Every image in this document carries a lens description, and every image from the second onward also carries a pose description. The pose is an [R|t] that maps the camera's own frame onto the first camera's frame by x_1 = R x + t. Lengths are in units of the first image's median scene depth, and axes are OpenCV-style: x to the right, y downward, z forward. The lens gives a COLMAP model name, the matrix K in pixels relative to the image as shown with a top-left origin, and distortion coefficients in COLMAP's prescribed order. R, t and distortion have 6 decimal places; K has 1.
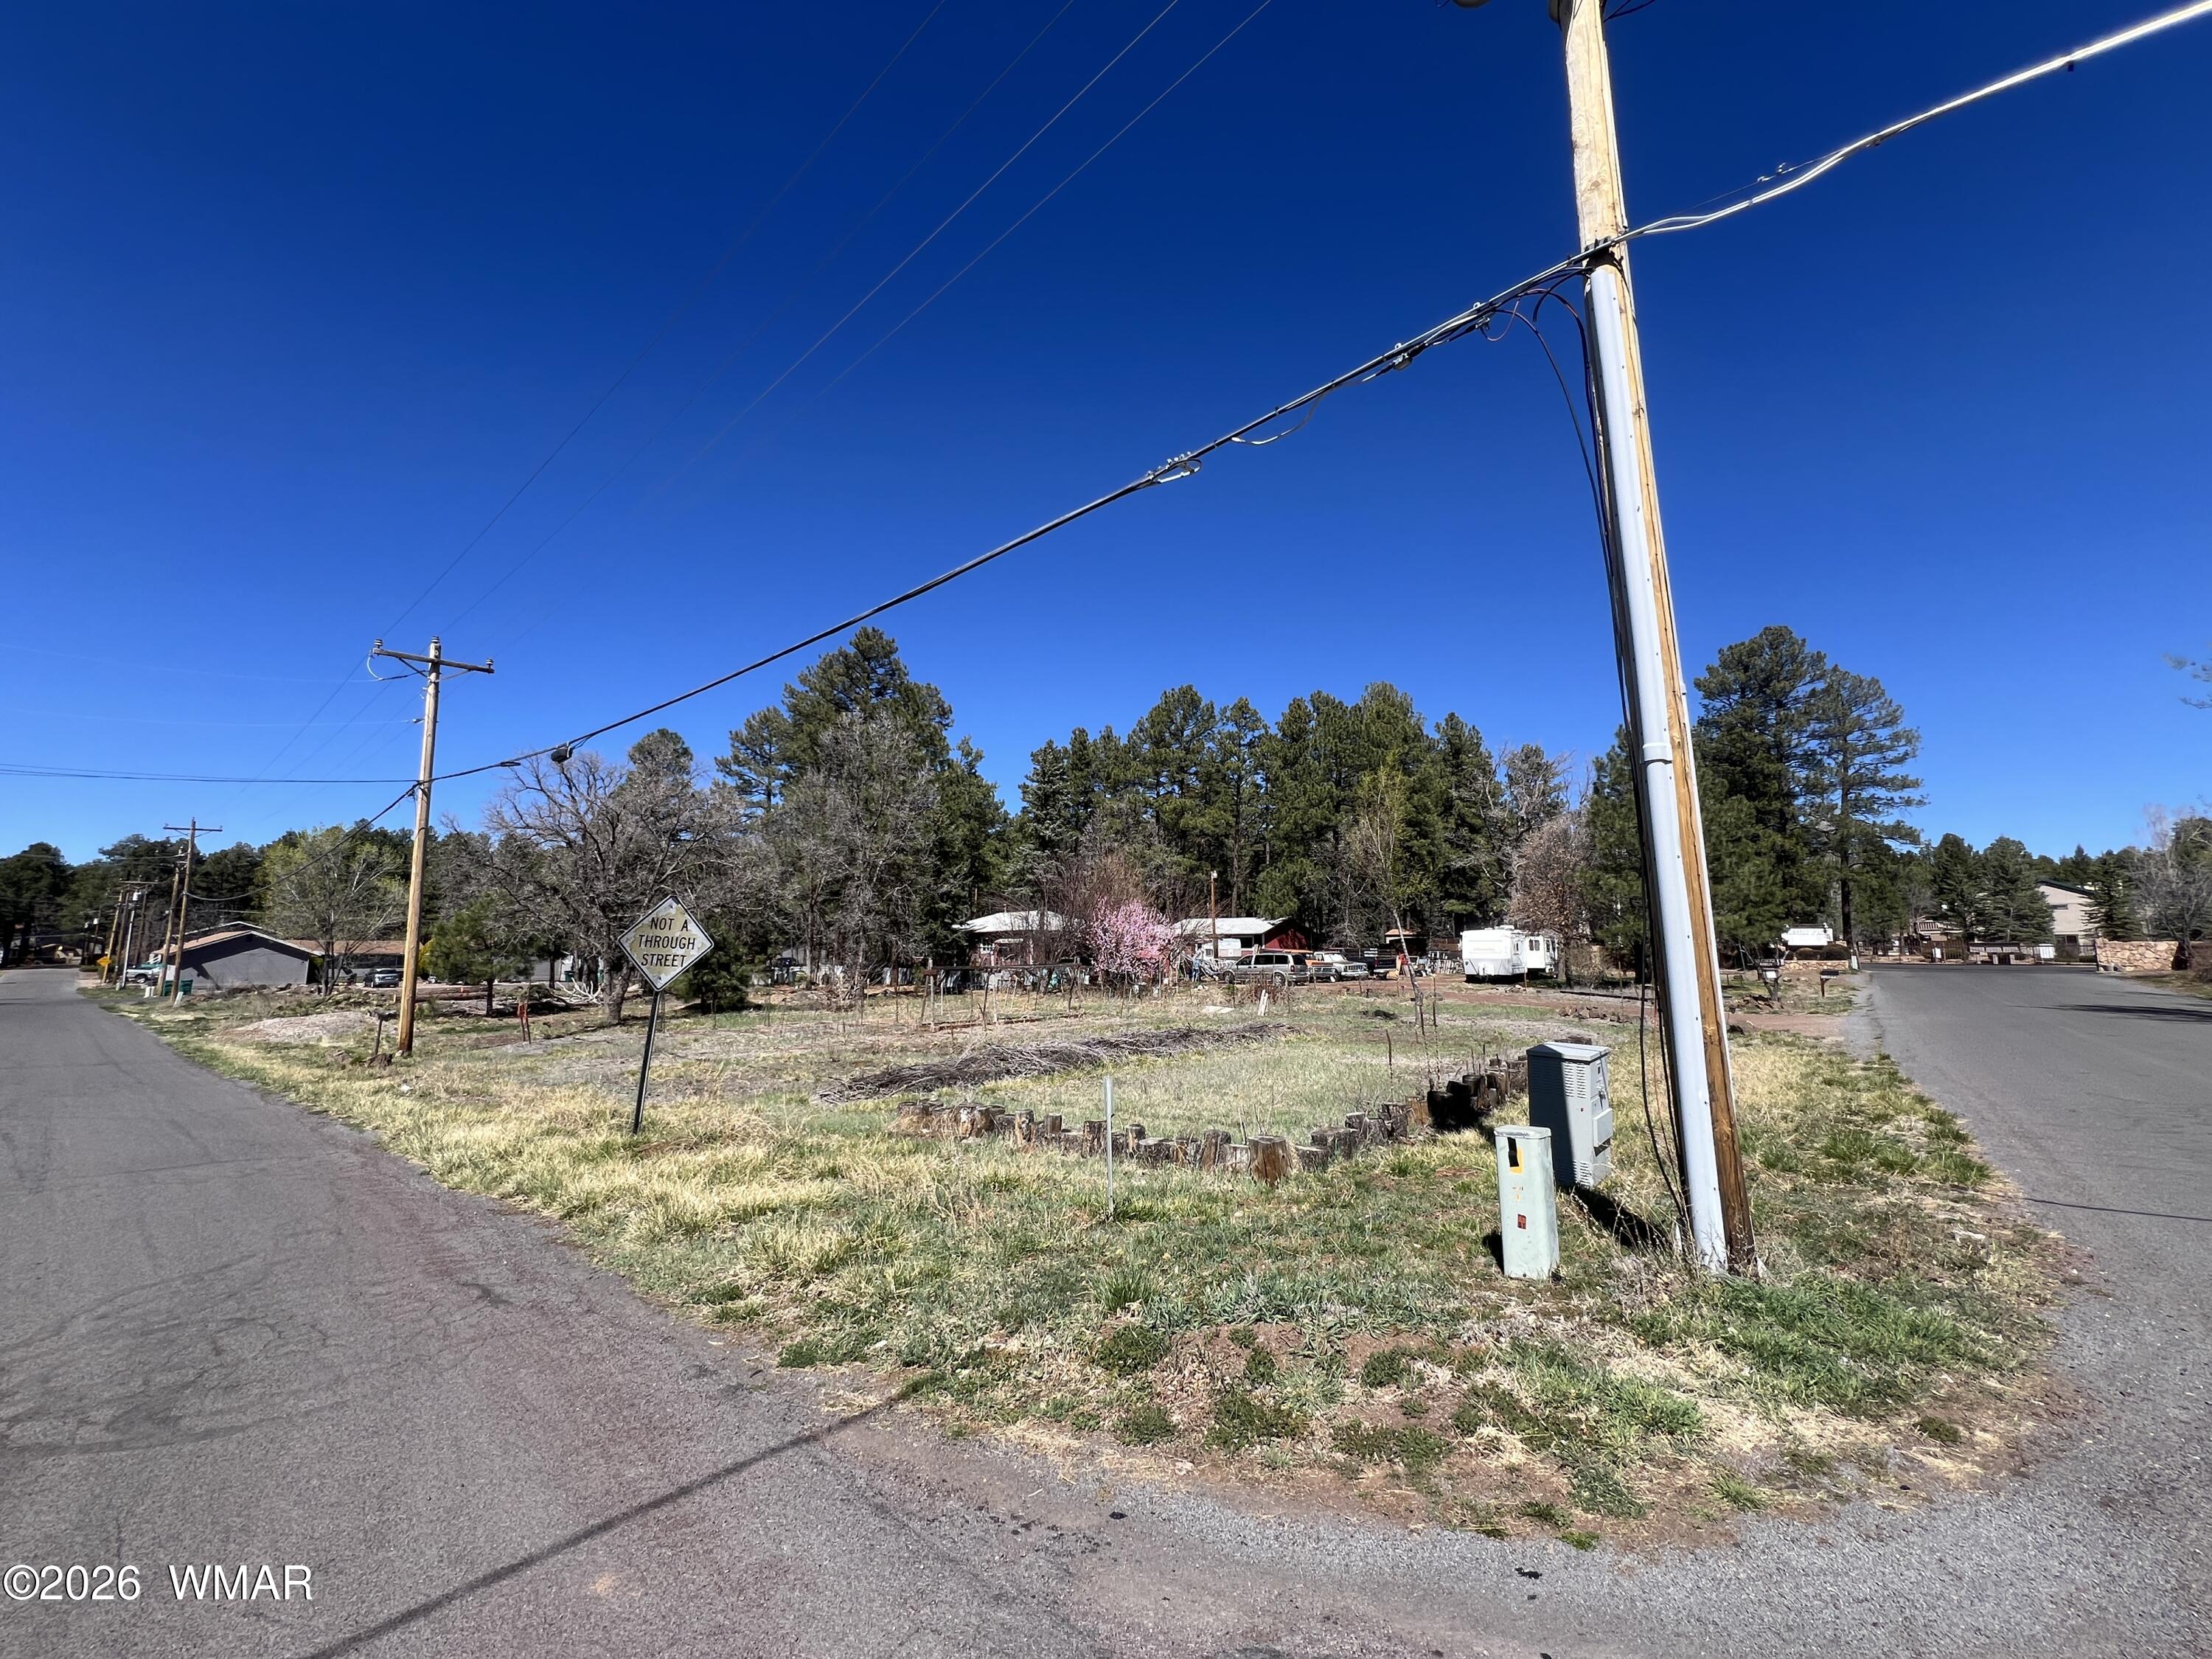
lens RADIAL K [[885.2, 0, 1104.5], [0, 885.2, 860.9], [0, 0, 1]] dist [0.000212, 0.000026]
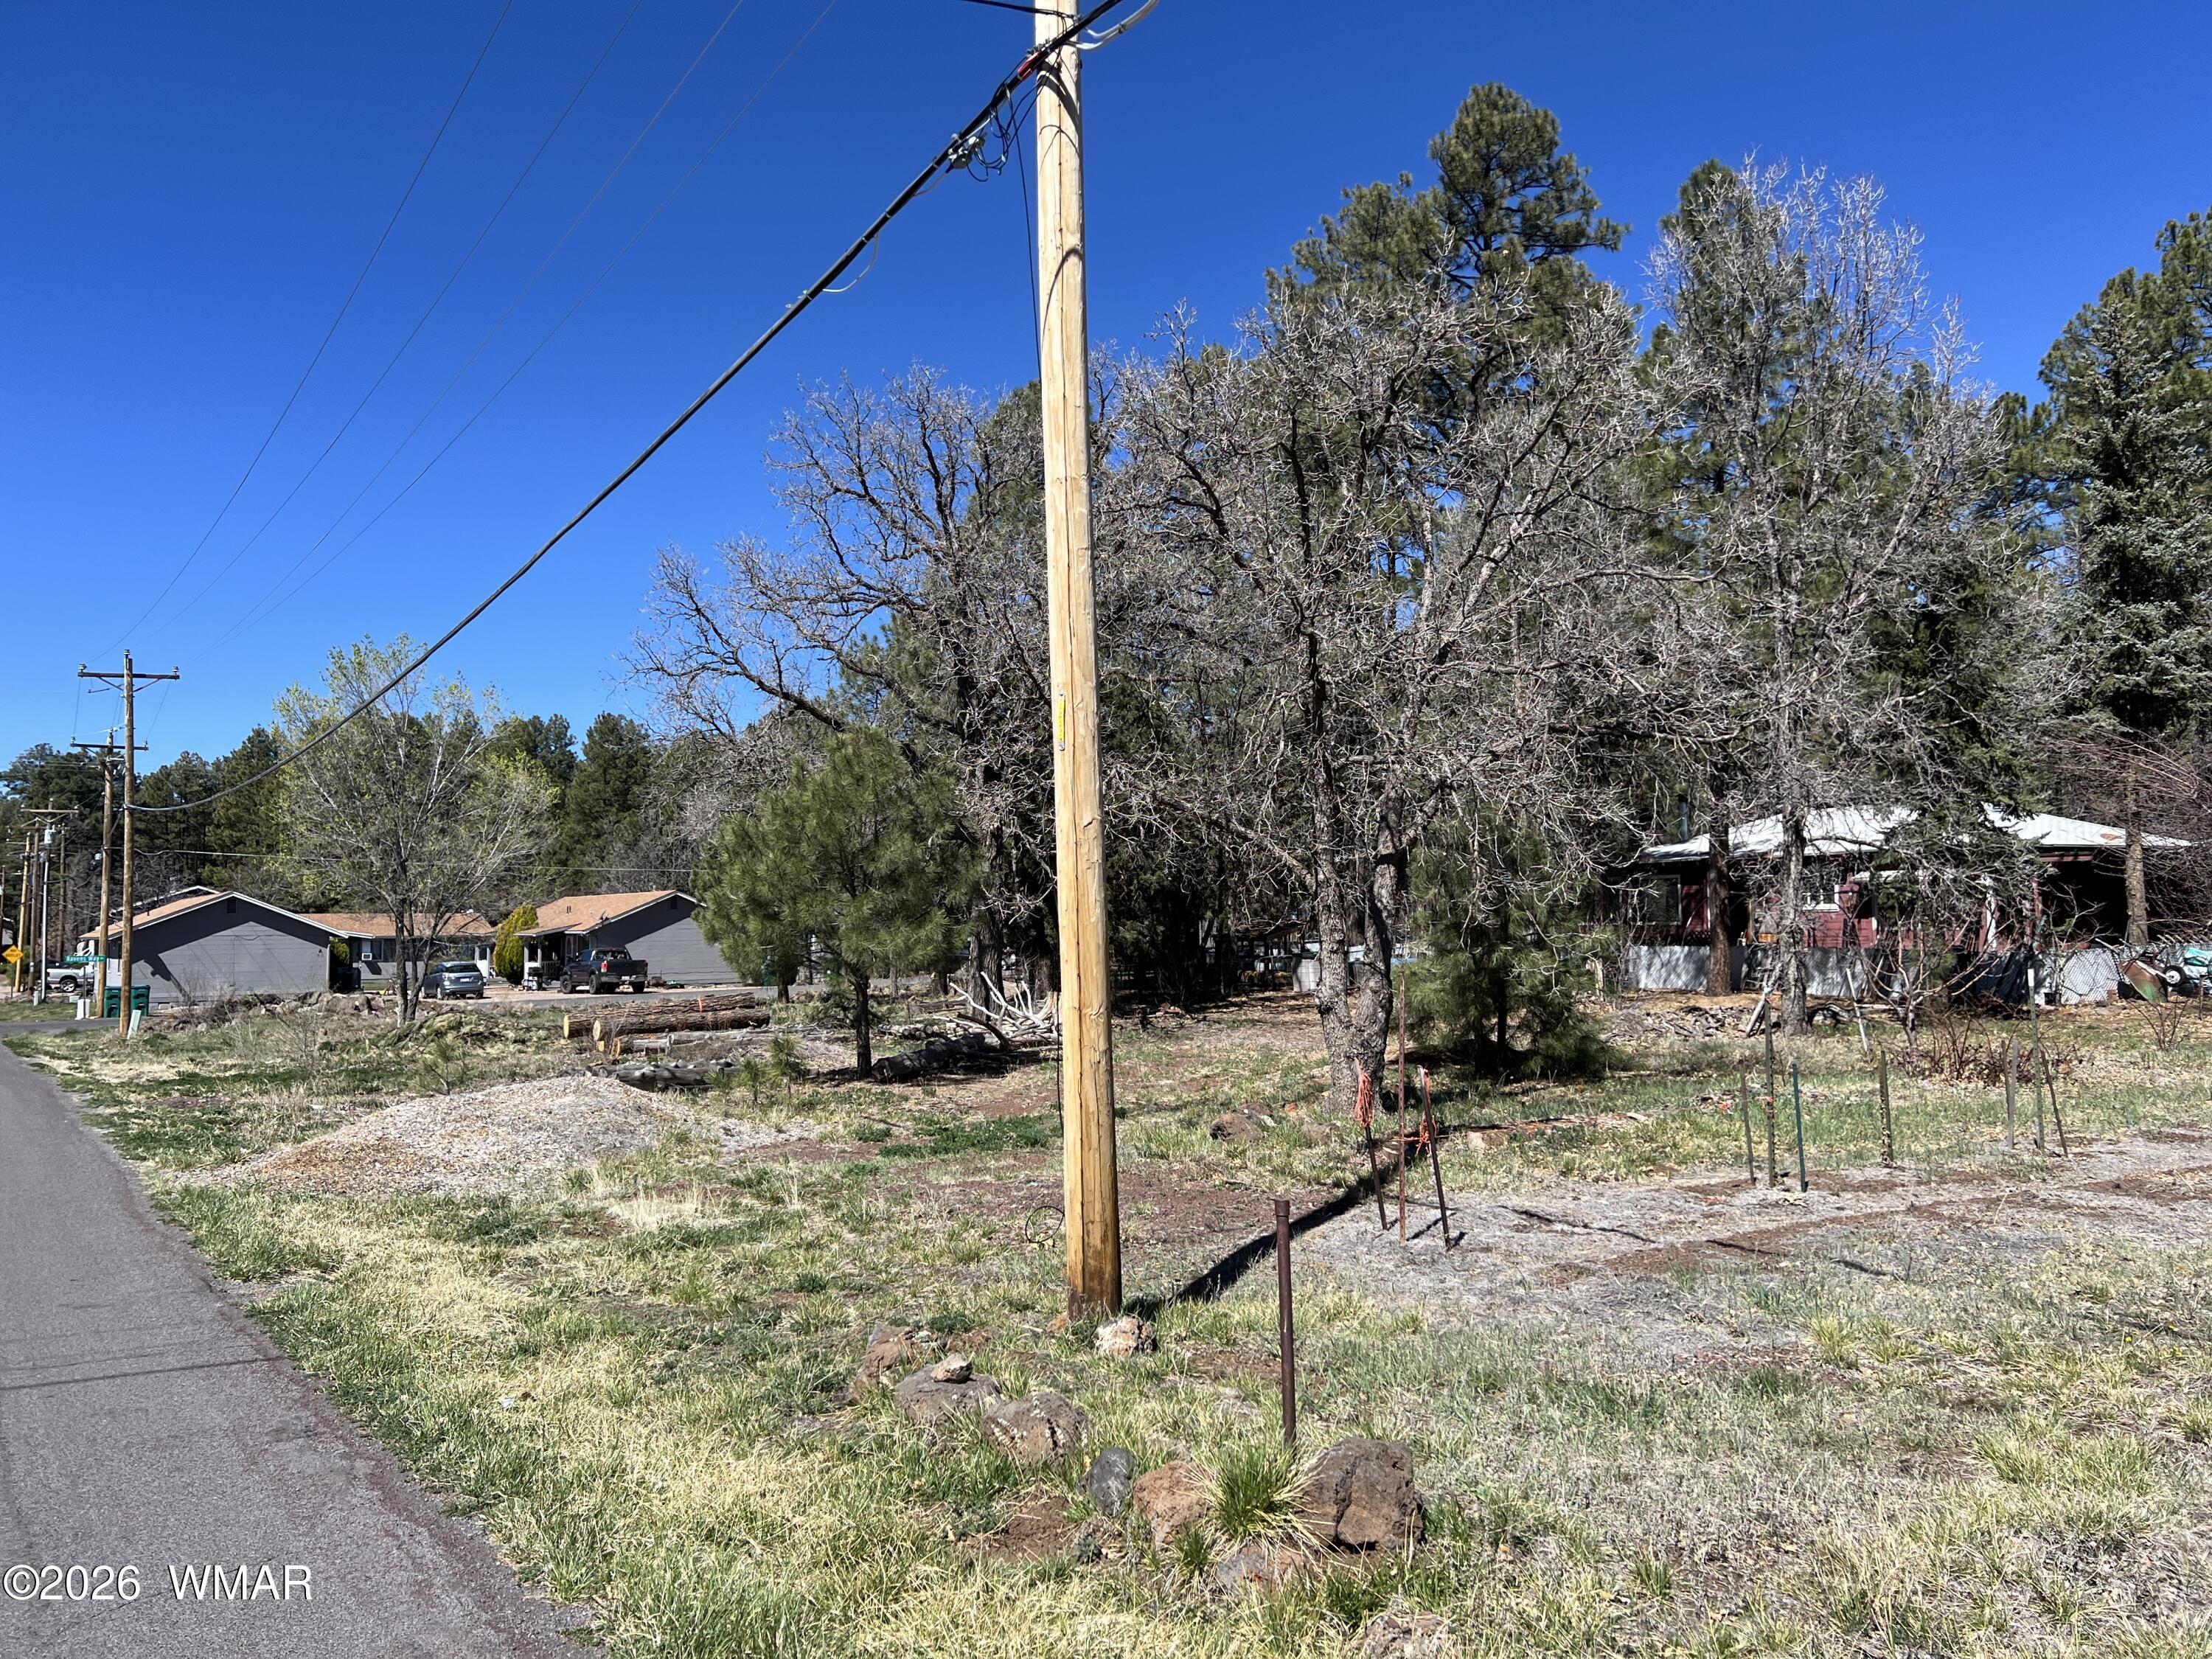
lens RADIAL K [[1638.2, 0, 1134.1], [0, 1638.2, 880.4], [0, 0, 1]] dist [0.094355, -0.089545]
pose [[0.966879, -0.021094, -0.254364, -0.203512], [0.040198, 0.996727, 0.070139, 0.024960], [0.252052, -0.078041, 0.964562, 0.187236]]
